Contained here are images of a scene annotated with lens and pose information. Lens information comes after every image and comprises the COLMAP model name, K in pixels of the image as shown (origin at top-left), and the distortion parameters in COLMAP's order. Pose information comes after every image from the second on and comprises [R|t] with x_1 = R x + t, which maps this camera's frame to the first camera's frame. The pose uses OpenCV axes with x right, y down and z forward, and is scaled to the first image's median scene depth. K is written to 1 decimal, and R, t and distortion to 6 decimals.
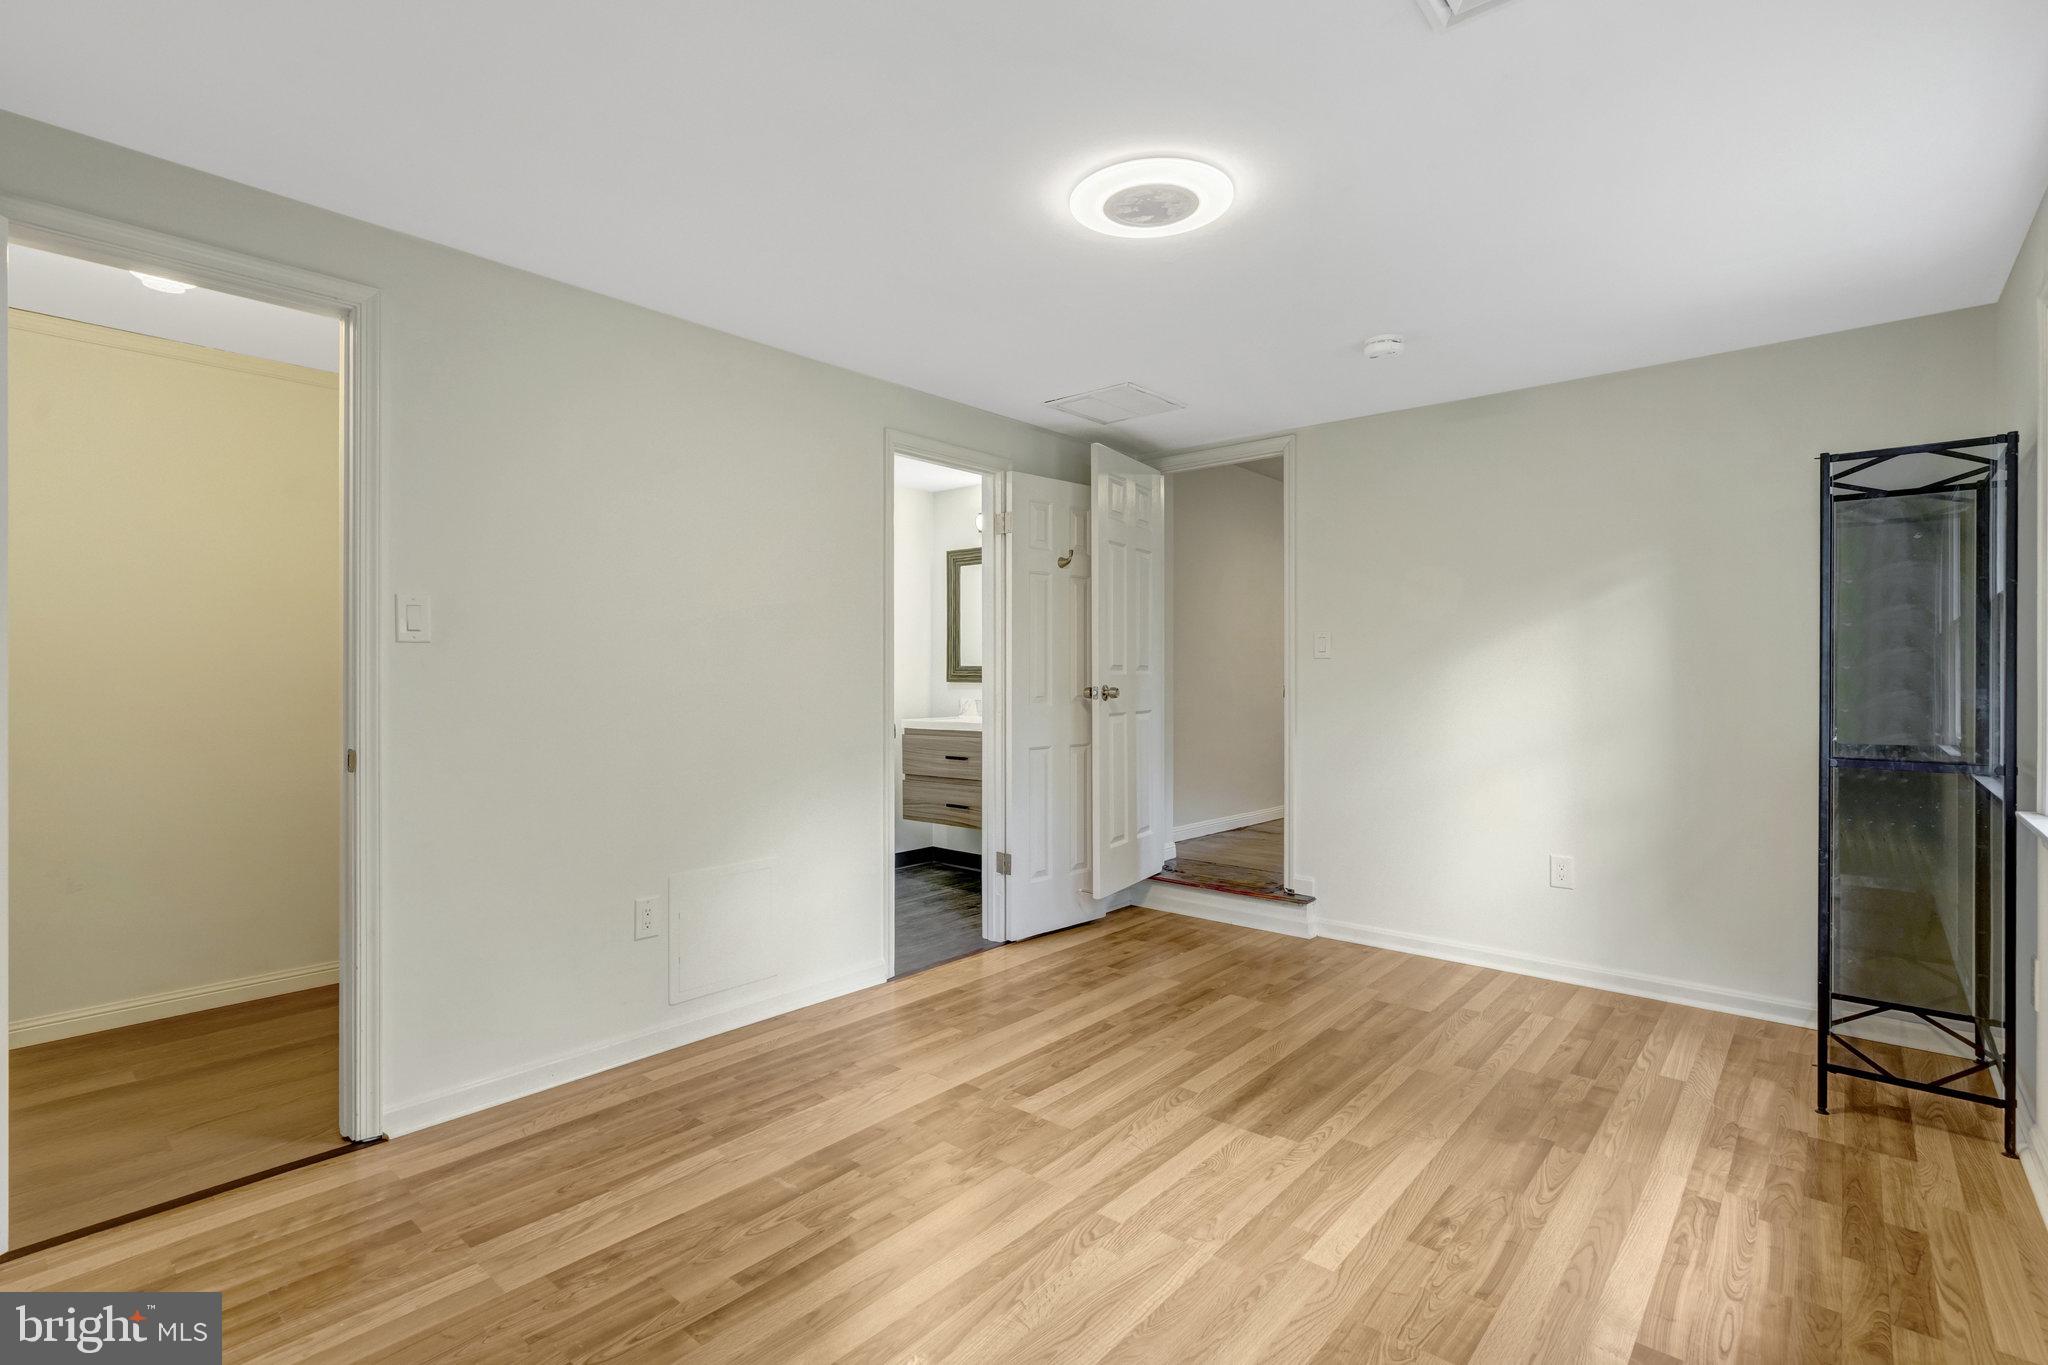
lens RADIAL K [[947.1, 0, 1021.5], [0, 947.1, 677.4], [0, 0, 1]] dist [-0.001739, 0.000667]
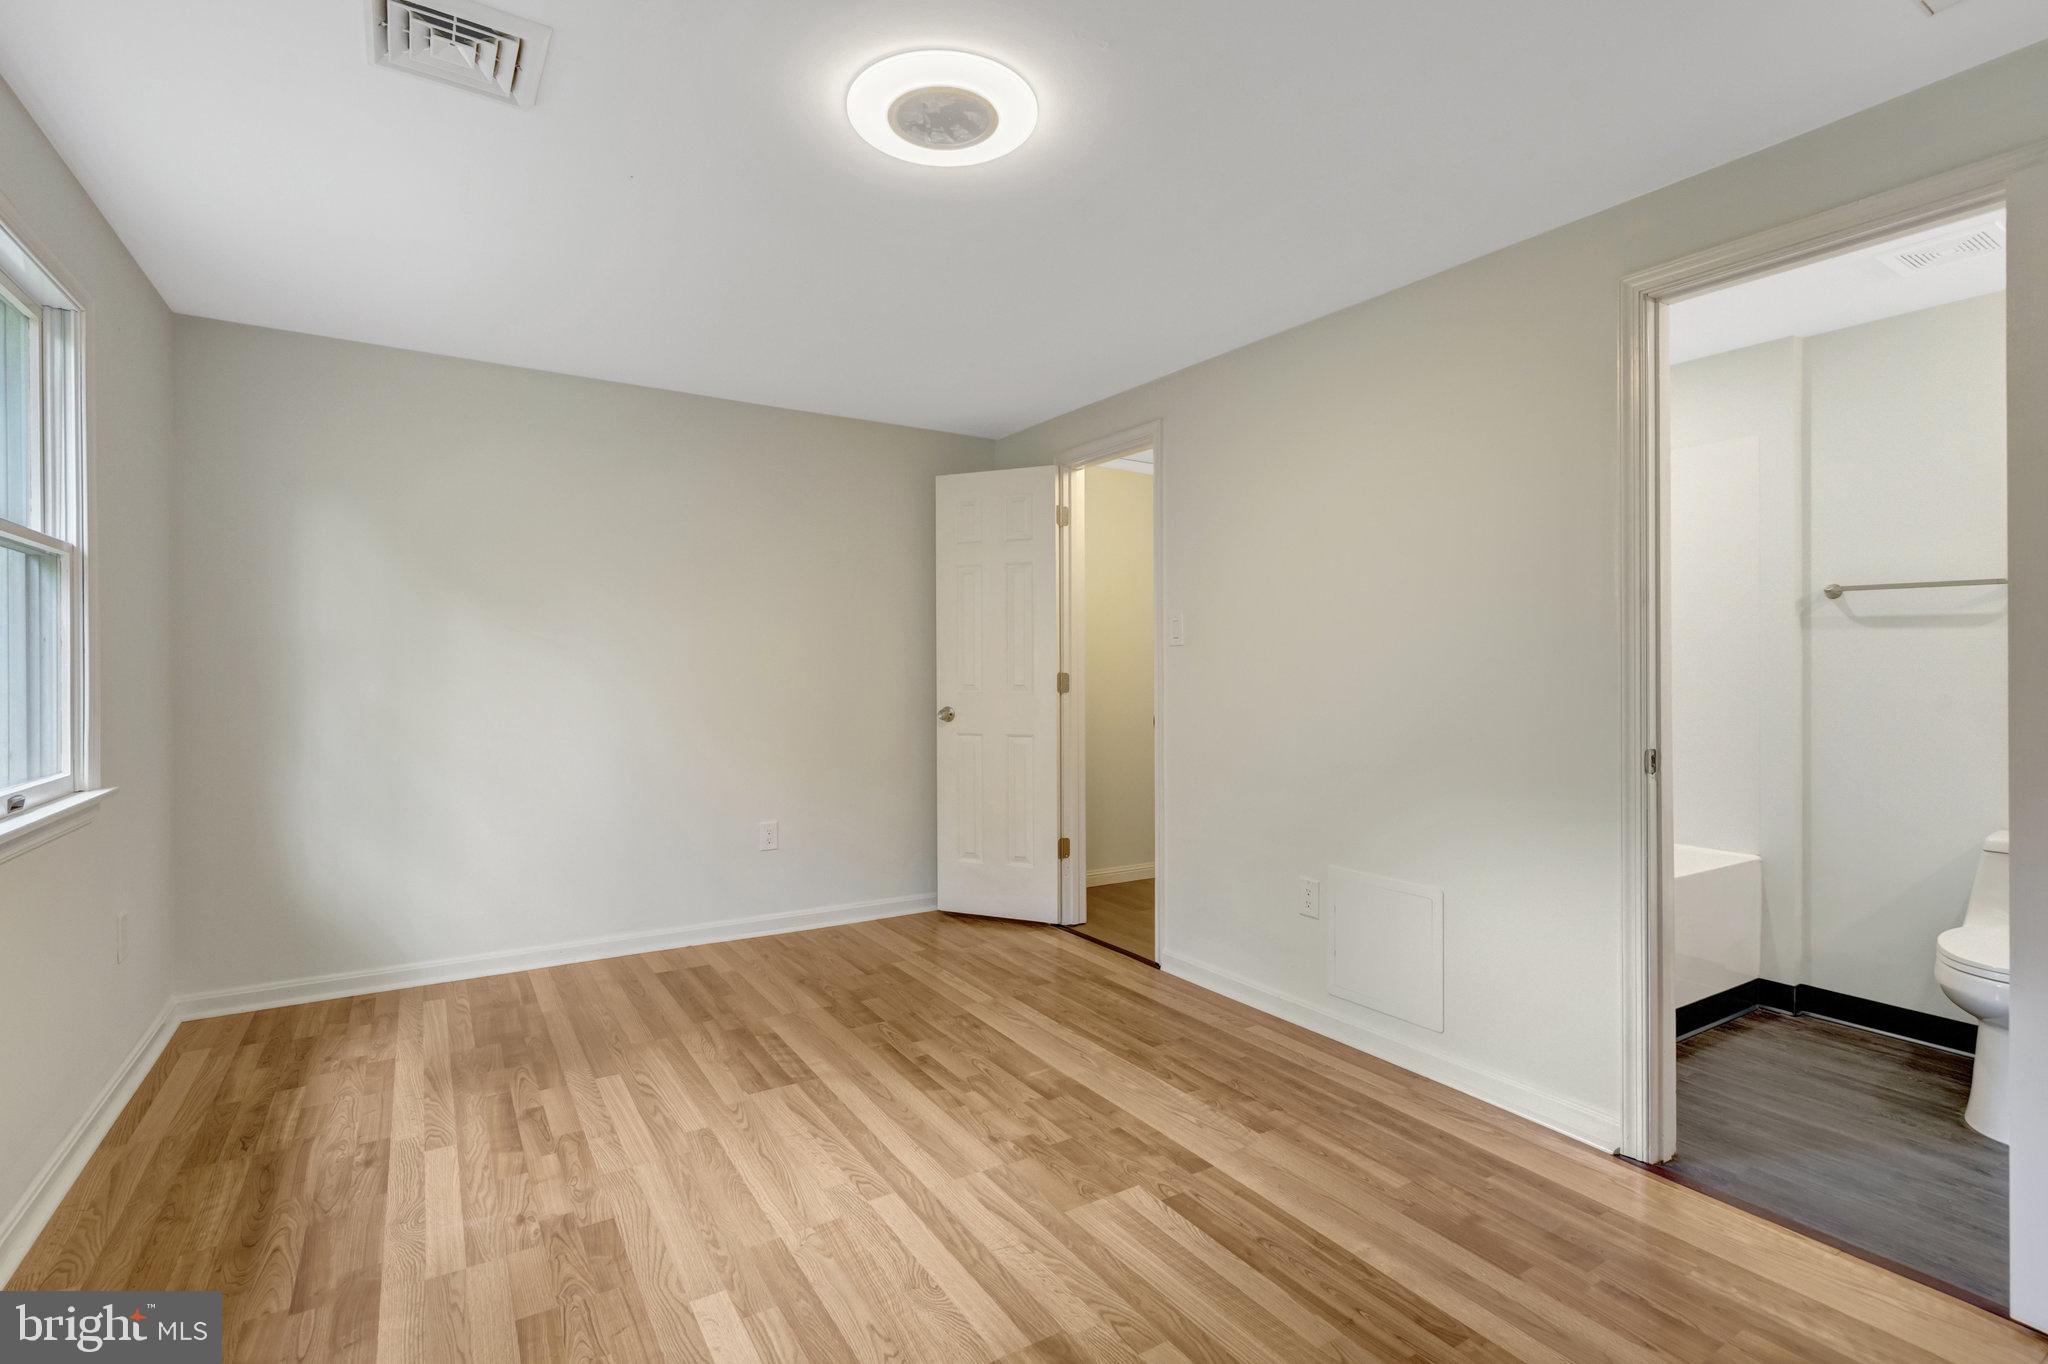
lens RADIAL K [[947.1, 0, 1018.8], [0, 947.1, 676.2], [0, 0, 1]] dist [-0.001739, 0.000667]
pose [[-0.286406, 0.003863, -0.958100, 0.911837], [-0.006299, 0.999963, 0.005915, 0.003263], [0.958087, 0.007729, -0.286371, 1.272454]]
